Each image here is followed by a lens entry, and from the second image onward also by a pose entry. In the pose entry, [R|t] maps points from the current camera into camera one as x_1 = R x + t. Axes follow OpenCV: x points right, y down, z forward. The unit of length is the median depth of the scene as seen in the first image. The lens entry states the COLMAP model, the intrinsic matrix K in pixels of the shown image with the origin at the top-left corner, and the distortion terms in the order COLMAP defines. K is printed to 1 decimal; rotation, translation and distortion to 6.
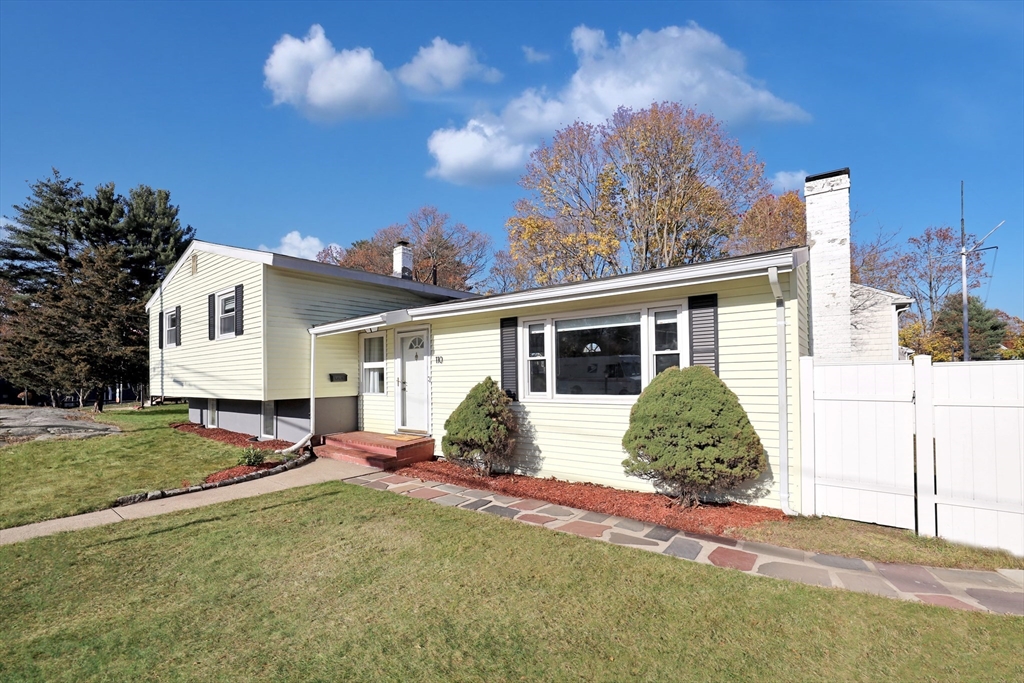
lens RADIAL K [[441.9, 0, 515.5], [0, 441.9, 364.5], [0, 0, 1]] dist [-0.020636, -0.000020]
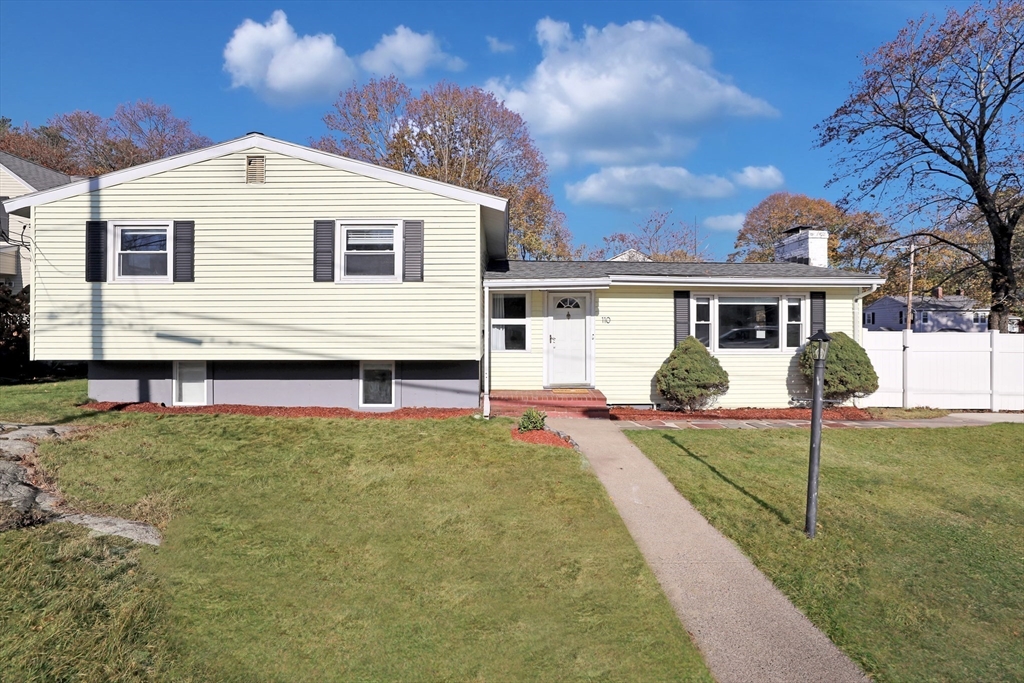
lens RADIAL K [[443.4, 0, 515.3], [0, 443.4, 324.3], [0, 0, 1]] dist [-0.040789, 0.004657]
pose [[0.786051, 0.025487, 0.617635, -0.896663], [-0.031089, 0.999515, -0.001679, 0.007829], [-0.617379, -0.017882, 0.786463, 0.210489]]
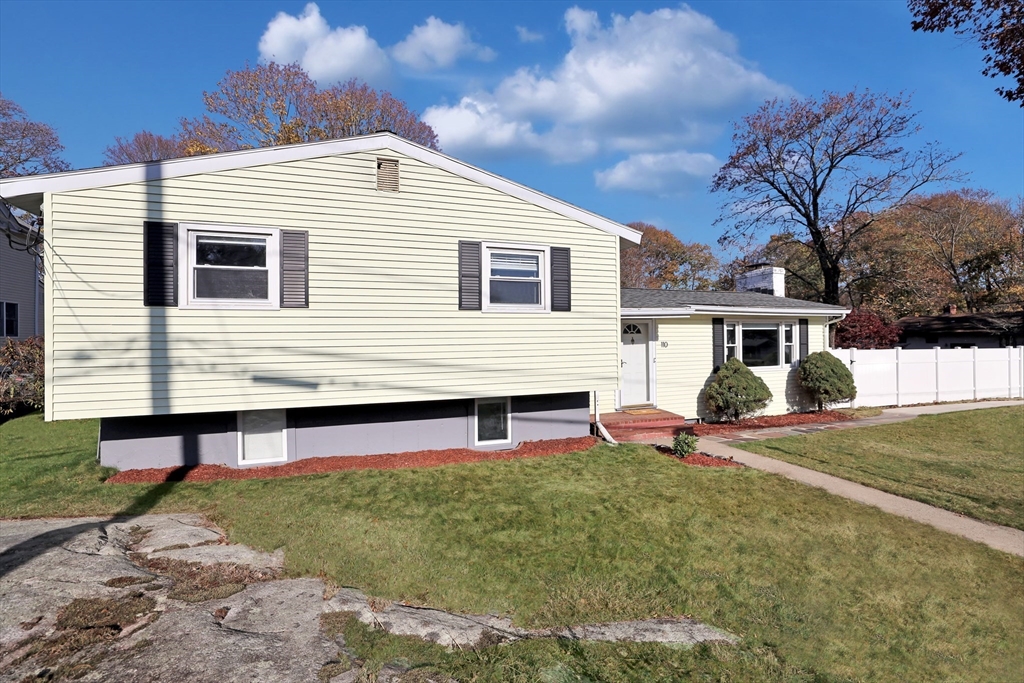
lens RADIAL K [[438.1, 0, 510.8], [0, 438.1, 336.9], [0, 0, 1]] dist [-0.040539, -0.000036]
pose [[0.549185, 0.019546, 0.835472, -1.211922], [-0.019515, 0.999754, -0.010561, -0.009058], [-0.835473, -0.010505, 0.549431, 0.583111]]
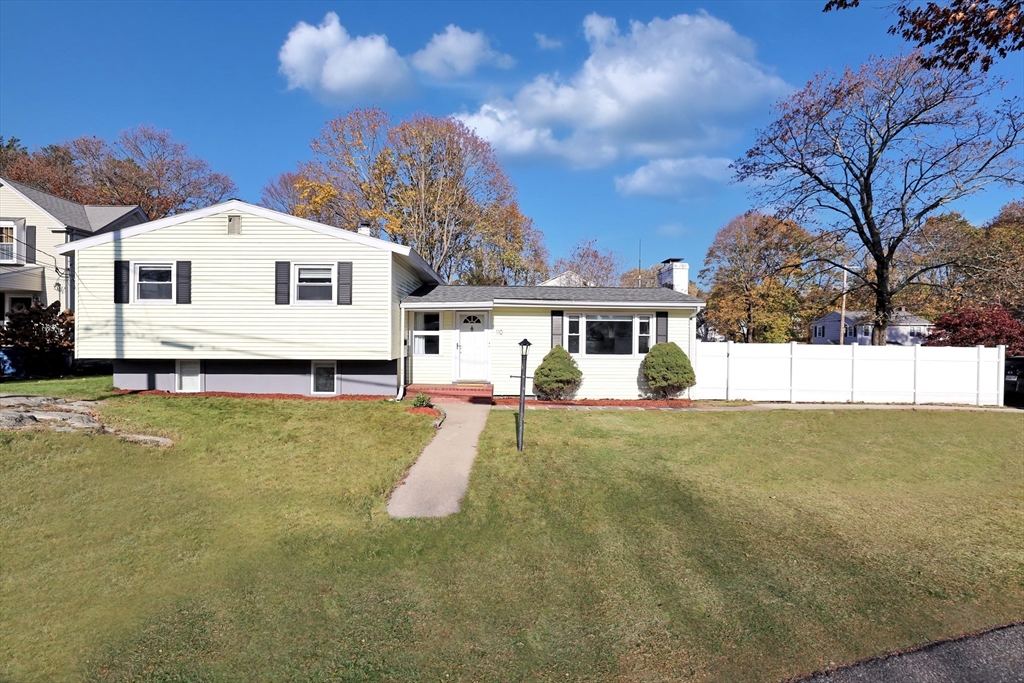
lens RADIAL K [[434.2, 0, 513.7], [0, 434.2, 338.5], [0, 0, 1]] dist [-0.033854, 0.000391]
pose [[0.779804, 0.025679, 0.625497, -0.905484], [-0.037003, 0.999302, 0.005107, 0.000906], [-0.624929, -0.027127, 0.780210, -0.167728]]
